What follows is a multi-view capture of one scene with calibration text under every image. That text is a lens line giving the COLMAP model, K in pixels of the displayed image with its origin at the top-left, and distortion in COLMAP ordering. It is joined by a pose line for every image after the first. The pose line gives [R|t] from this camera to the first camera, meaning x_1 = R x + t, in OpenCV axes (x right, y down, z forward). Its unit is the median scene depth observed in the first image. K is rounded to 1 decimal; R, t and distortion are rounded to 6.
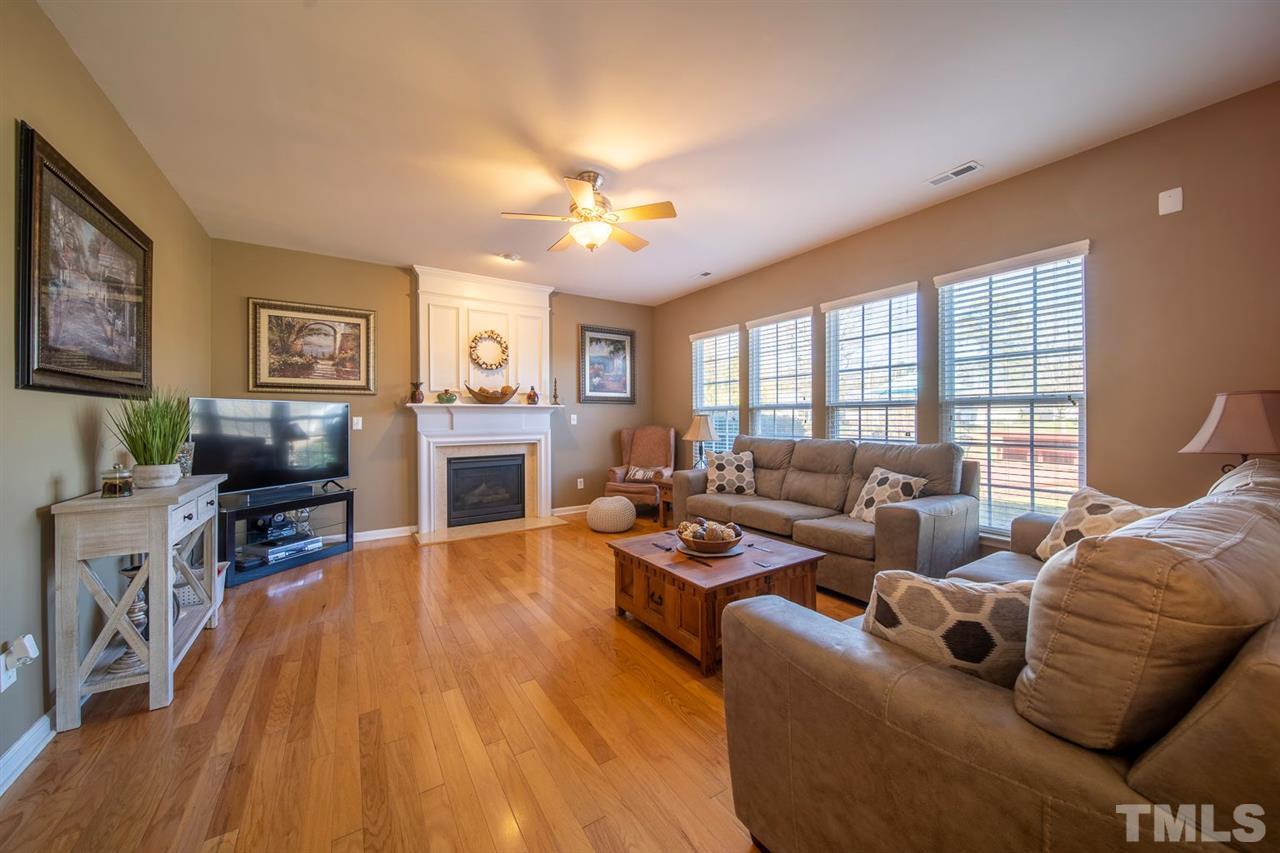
lens RADIAL K [[453.8, 0, 634.1], [0, 453.8, 416.1], [0, 0, 1]] dist [-0.000756, -0.000244]
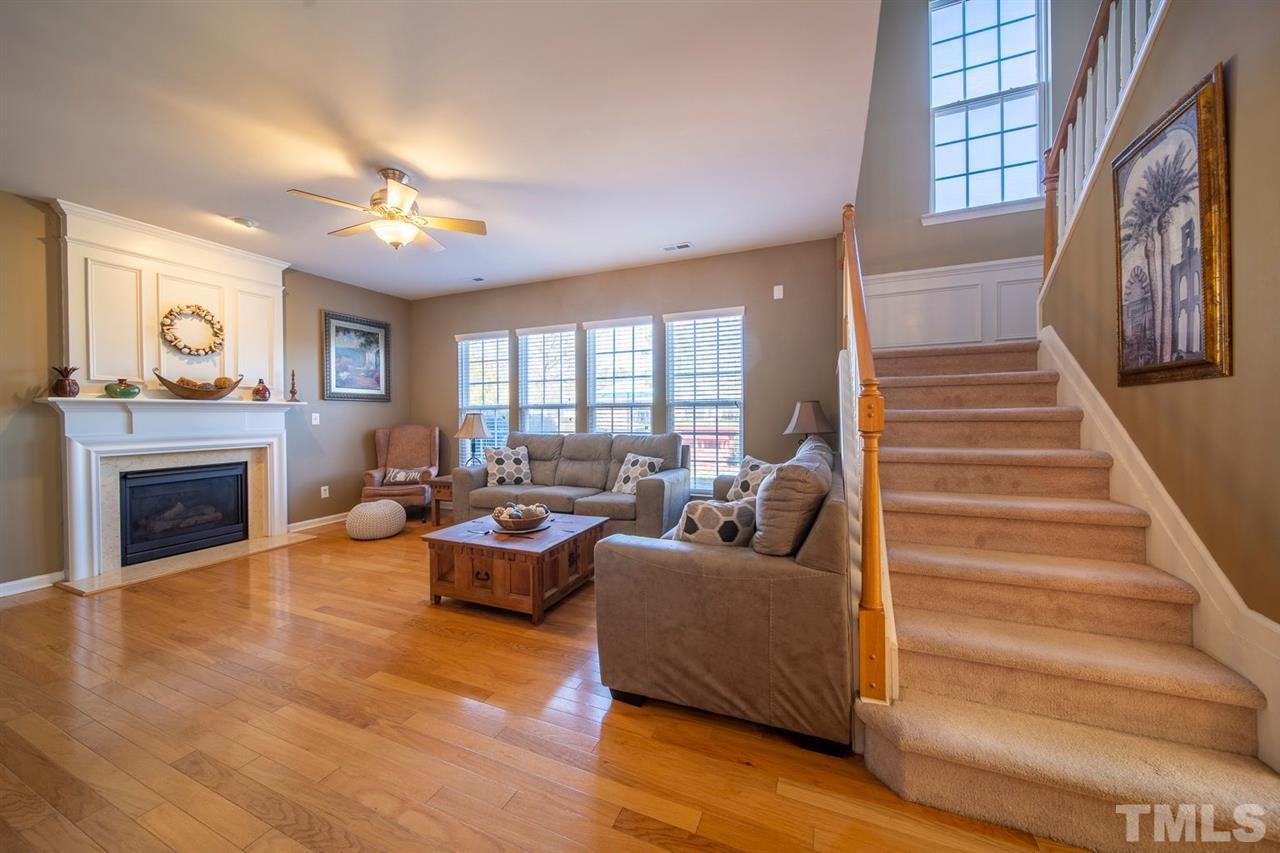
lens RADIAL K [[453.8, 0, 634.1], [0, 453.8, 416.1], [0, 0, 1]] dist [-0.000756, -0.000244]
pose [[0.827858, -0.002630, 0.560931, -0.158196], [0.001831, 0.999996, 0.001987, 0.002009], [-0.560934, -0.000618, 0.827860, -0.085038]]
